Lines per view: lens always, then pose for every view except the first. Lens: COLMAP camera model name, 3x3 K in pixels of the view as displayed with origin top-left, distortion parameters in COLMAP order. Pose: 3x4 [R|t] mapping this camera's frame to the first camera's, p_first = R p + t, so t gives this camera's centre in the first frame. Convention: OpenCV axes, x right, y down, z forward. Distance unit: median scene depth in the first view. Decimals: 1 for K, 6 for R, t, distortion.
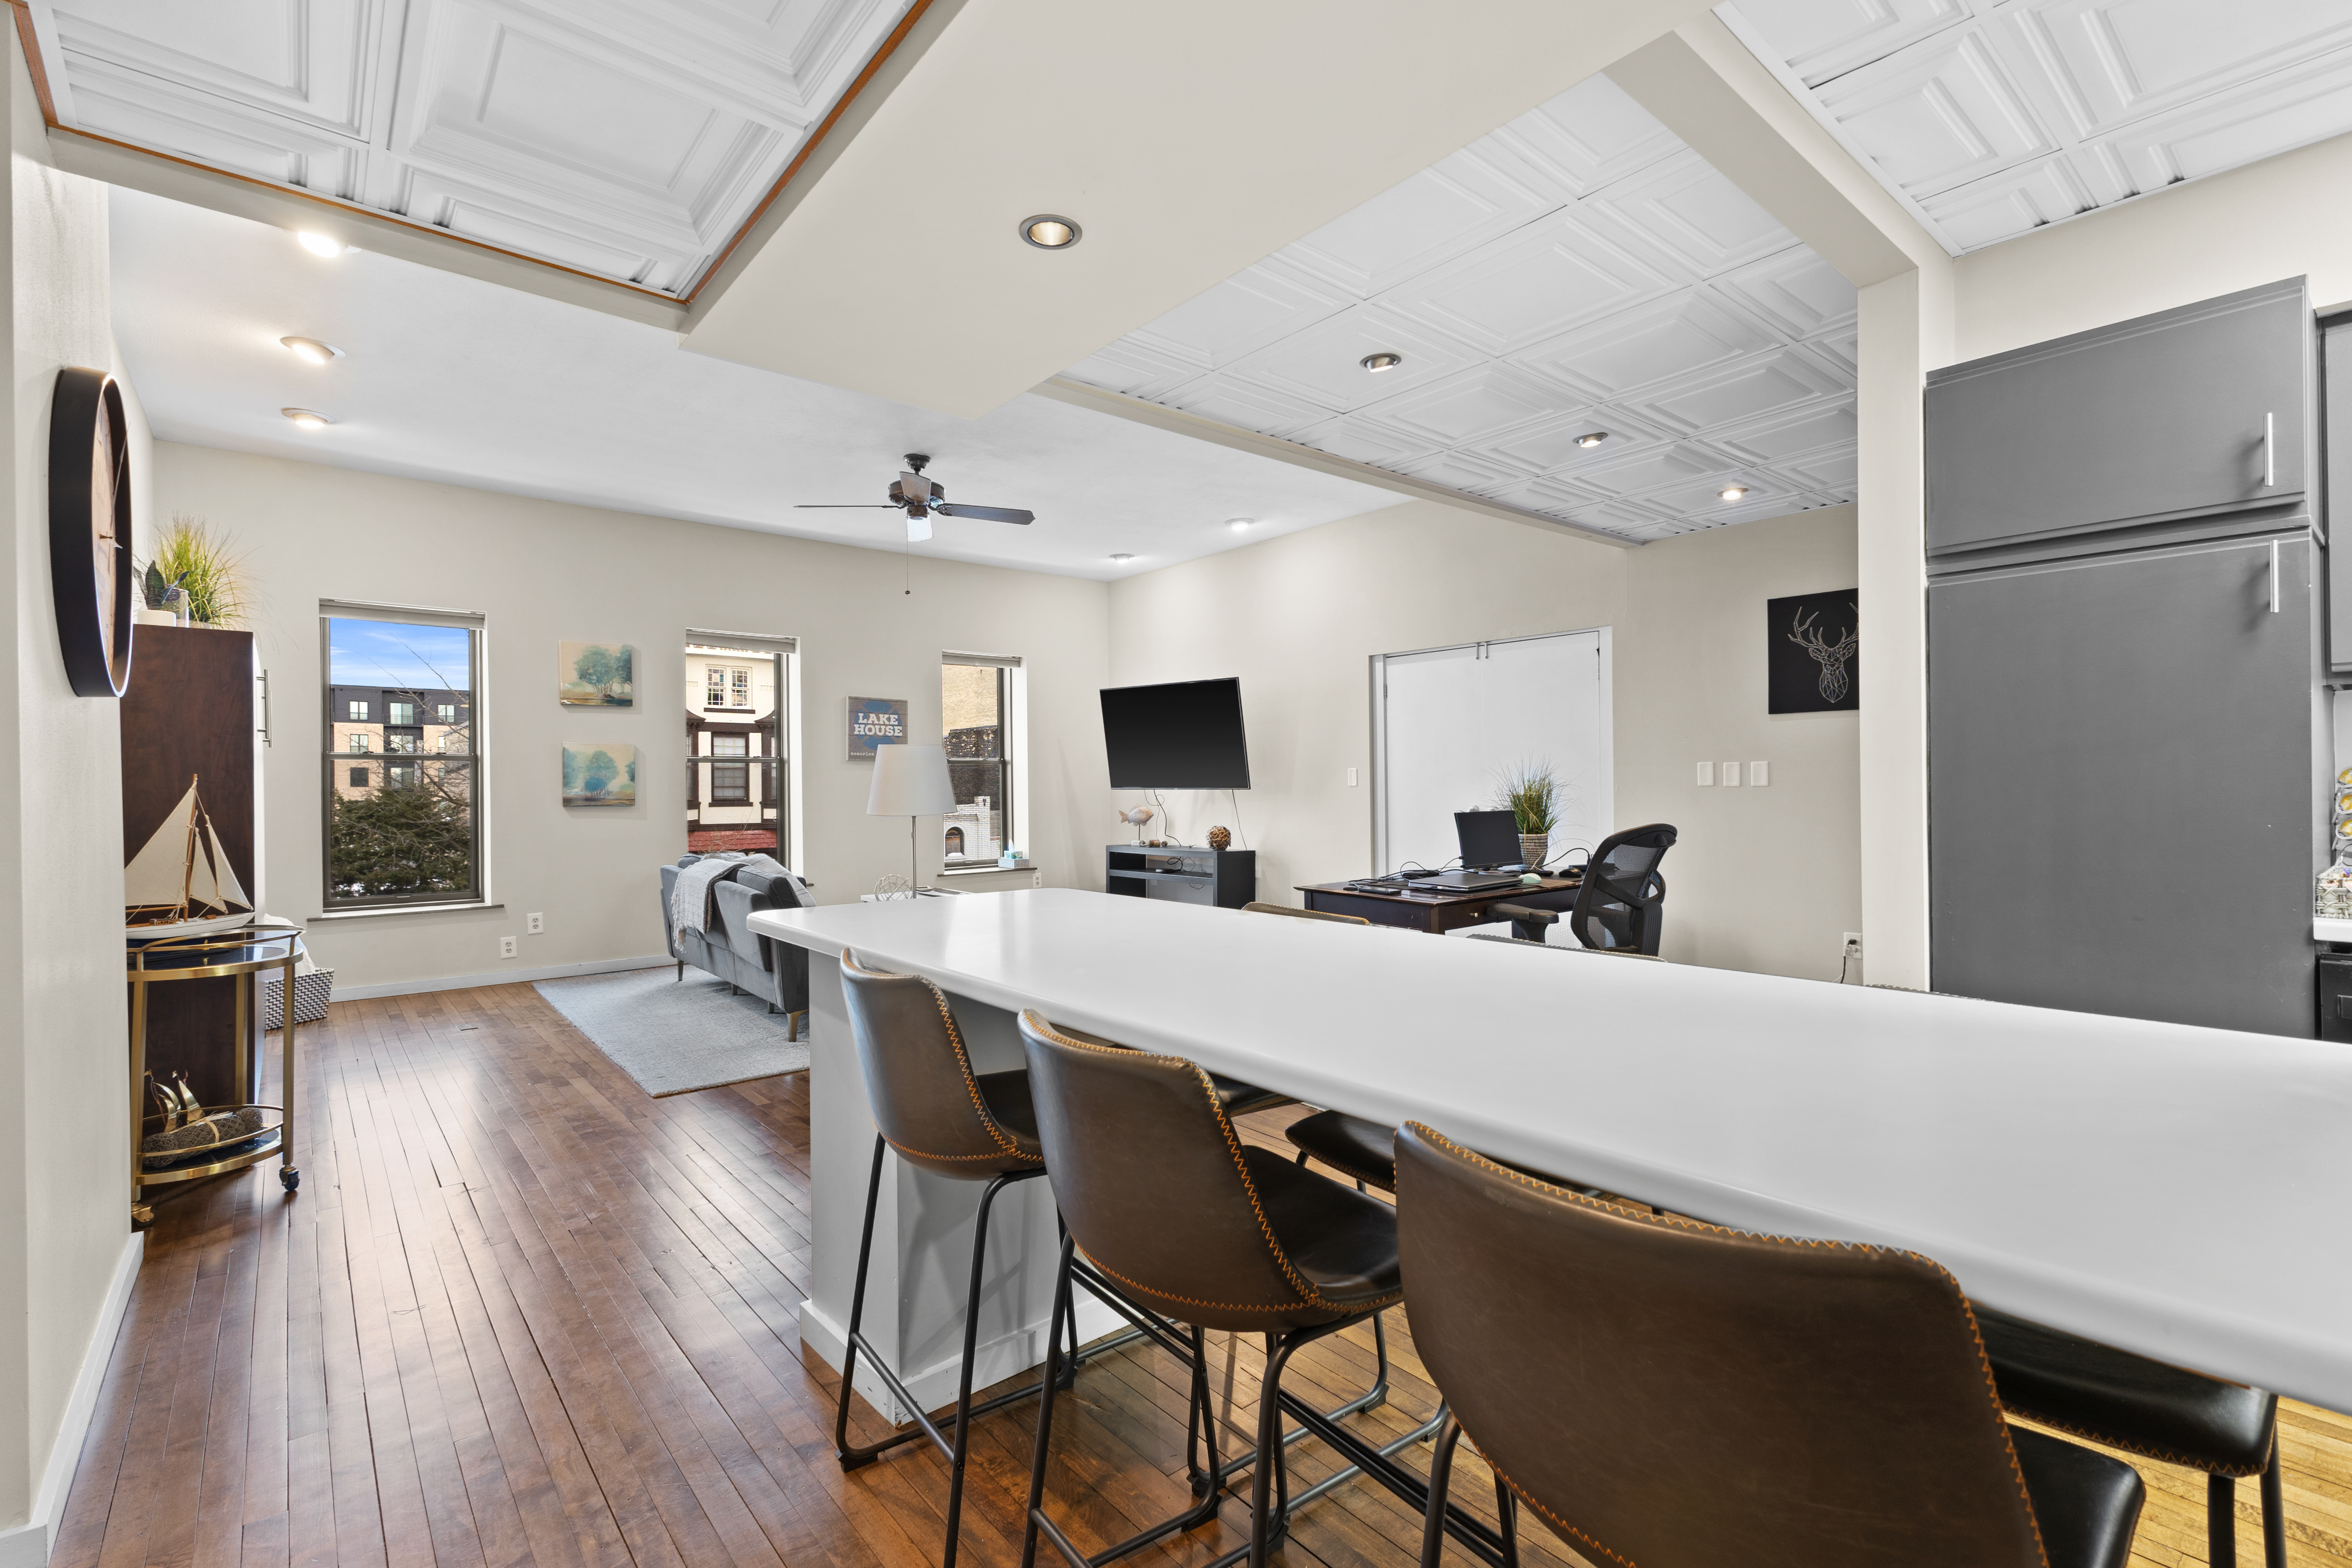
lens RADIAL K [[1042.4, 0, 1162.0], [0, 1042.4, 784.0], [0, 0, 1]] dist [0.012722, -0.003378]
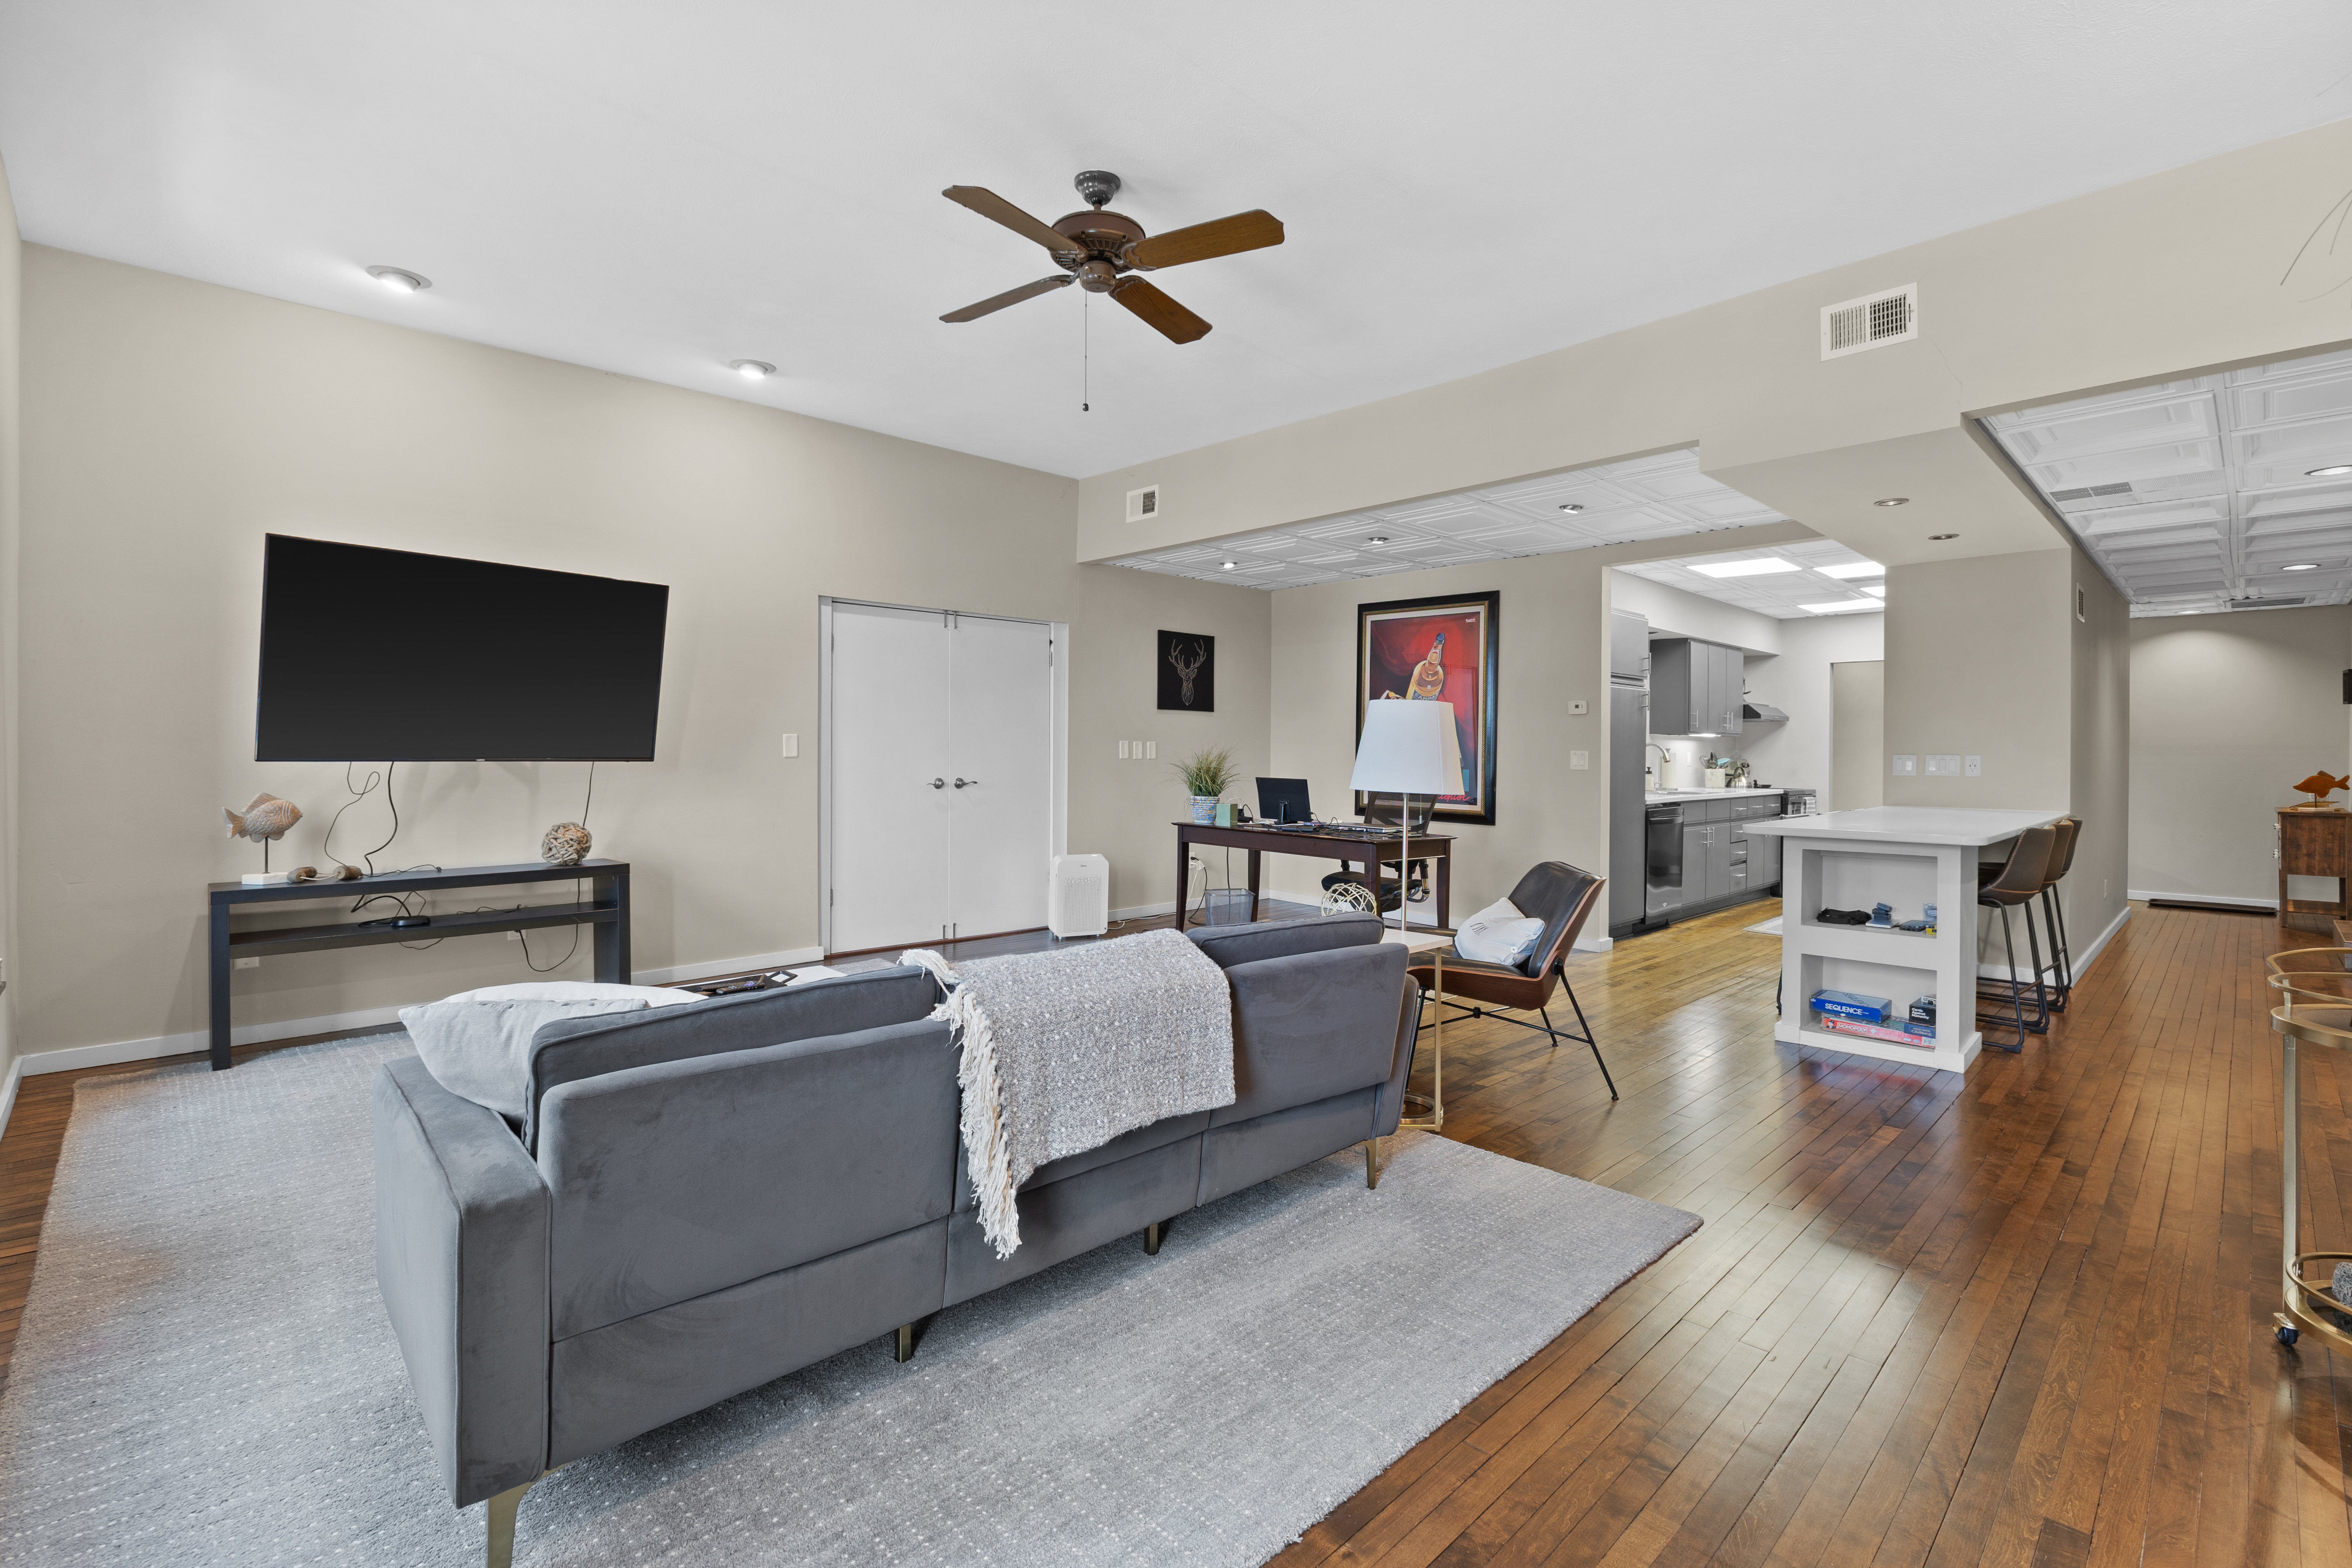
lens RADIAL K [[1081.1, 0, 1163.2], [0, 1081.1, 761.0], [0, 0, 1]] dist [-0.008165, -0.000752]
pose [[-0.086054, 0.006318, 0.996270, -0.644811], [0.001405, 0.999980, -0.006220, 0.010002], [-0.996289, 0.000864, -0.086061, 0.797537]]
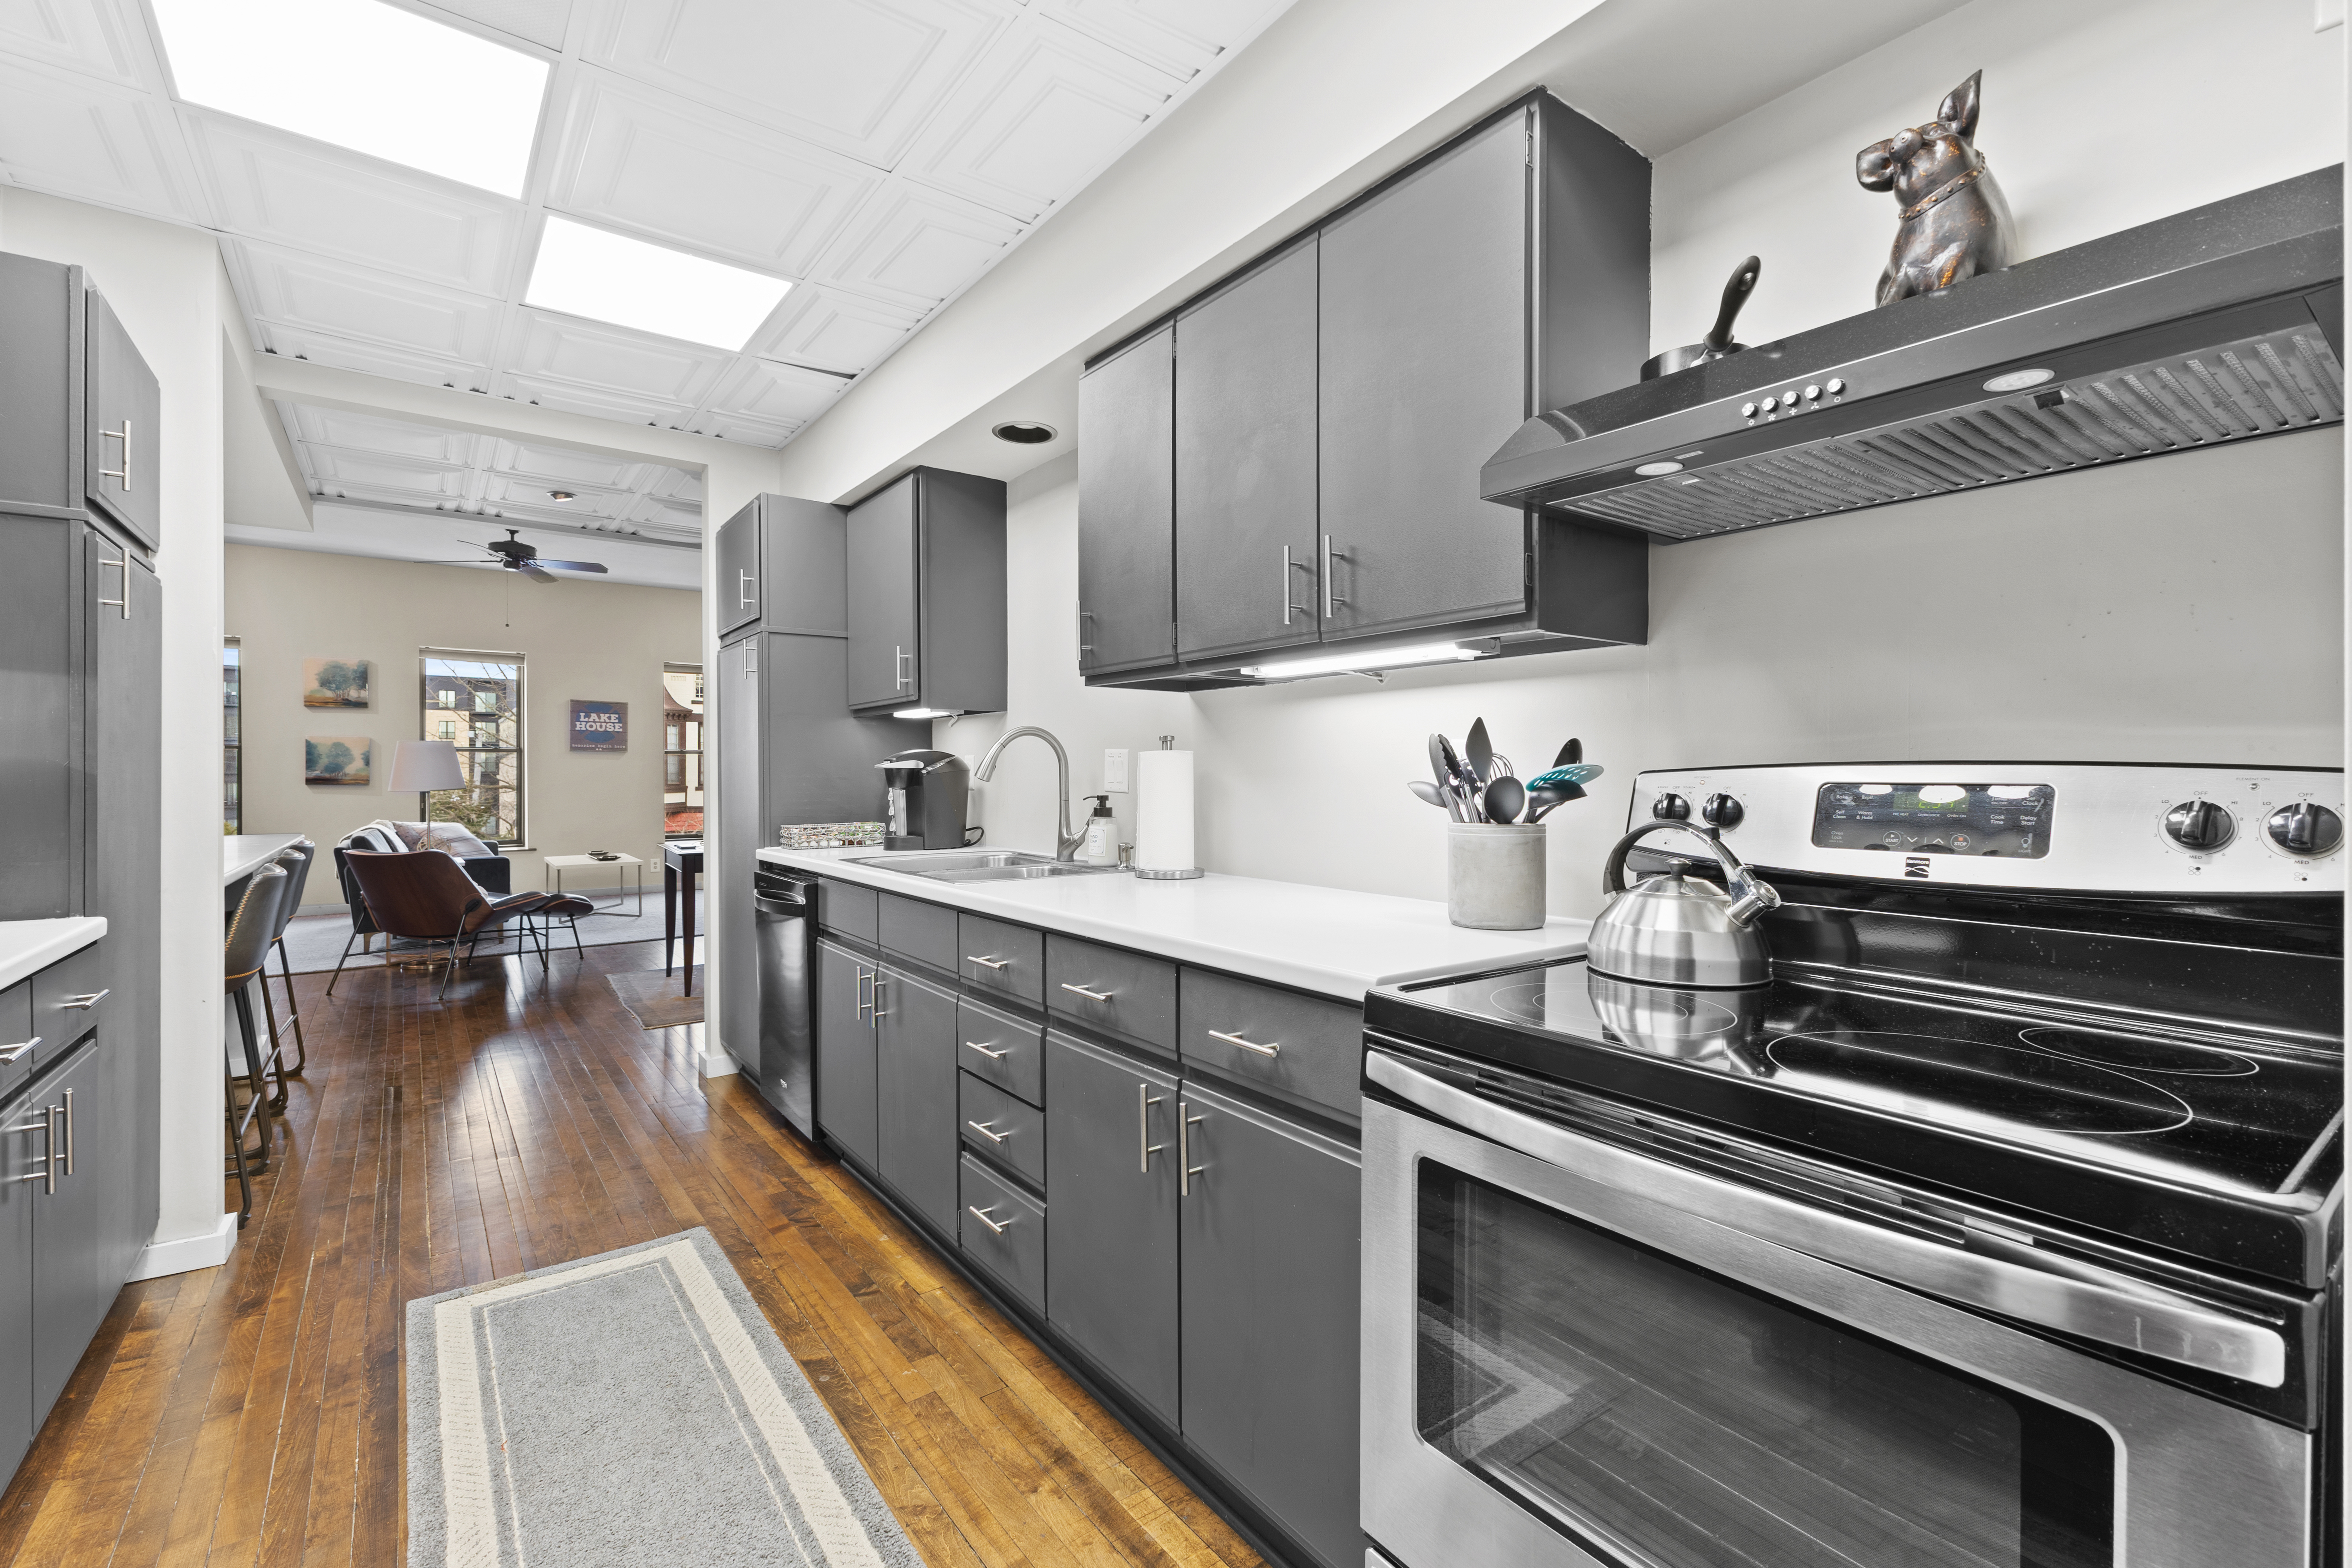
lens RADIAL K [[1042.4, 0, 1169.5], [0, 1042.4, 780.1], [0, 0, 1]] dist [0.012722, -0.003378]
pose [[0.998036, 0.009754, -0.061881, 0.528196], [-0.009484, 0.999944, 0.004647, -0.000337], [0.061923, -0.004051, 0.998073, -0.213593]]
